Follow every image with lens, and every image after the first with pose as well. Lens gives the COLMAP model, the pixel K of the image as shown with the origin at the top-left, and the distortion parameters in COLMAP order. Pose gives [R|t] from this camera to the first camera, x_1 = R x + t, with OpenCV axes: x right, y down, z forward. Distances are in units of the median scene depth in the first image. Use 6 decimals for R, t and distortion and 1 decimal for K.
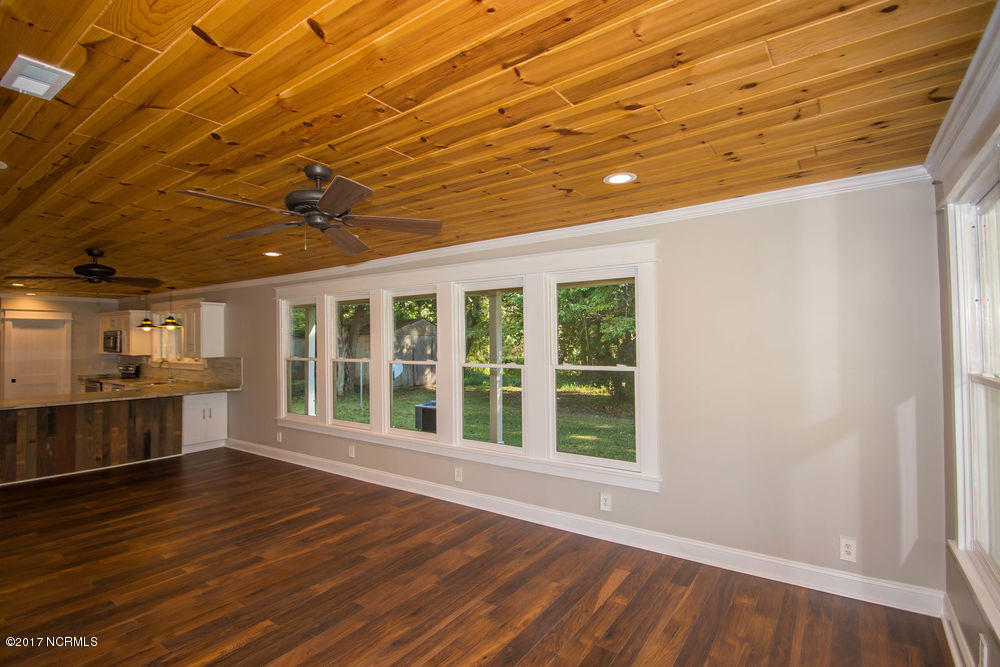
lens RADIAL K [[485.5, 0, 494.4], [0, 485.5, 330.3], [0, 0, 1]] dist [0.024637, -0.024720]
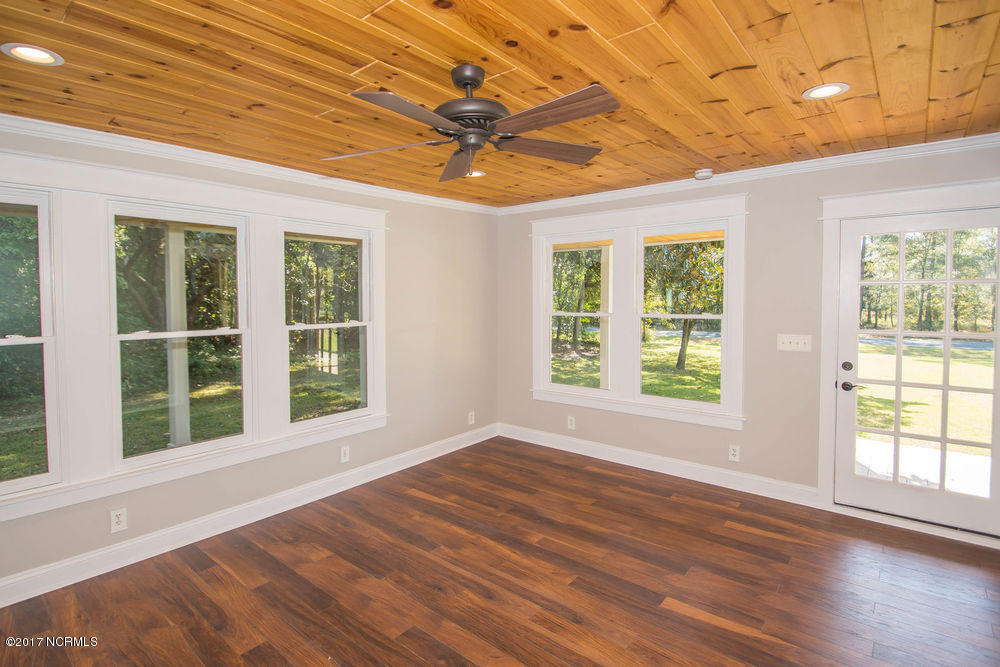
lens RADIAL K [[494.1, 0, 497.1], [0, 494.1, 316.1], [0, 0, 1]] dist [0.002537, 0.000349]
pose [[0.070848, -0.029441, 0.997053, -2.051767], [-0.015182, 0.999417, 0.030590, 0.059251], [-0.997372, -0.017305, 0.070359, 1.585290]]
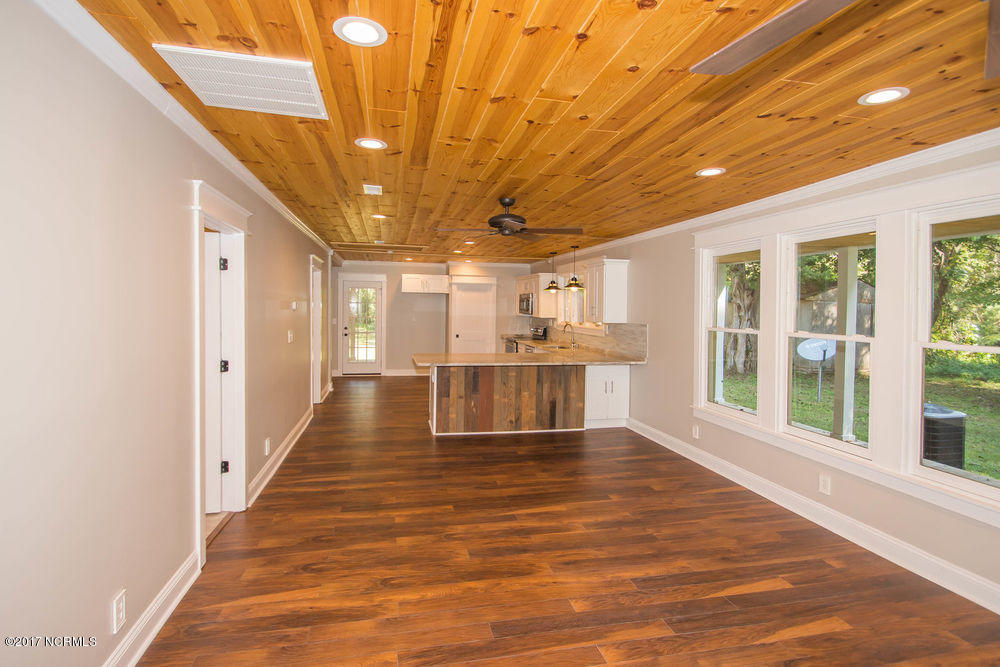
lens RADIAL K [[494.1, 0, 497.1], [0, 494.1, 316.1], [0, 0, 1]] dist [0.002537, 0.000349]
pose [[0.746434, 0.029314, -0.664813, -0.121007], [-0.003863, 0.999203, 0.039721, 0.007602], [0.665448, -0.027081, 0.745953, 0.165419]]
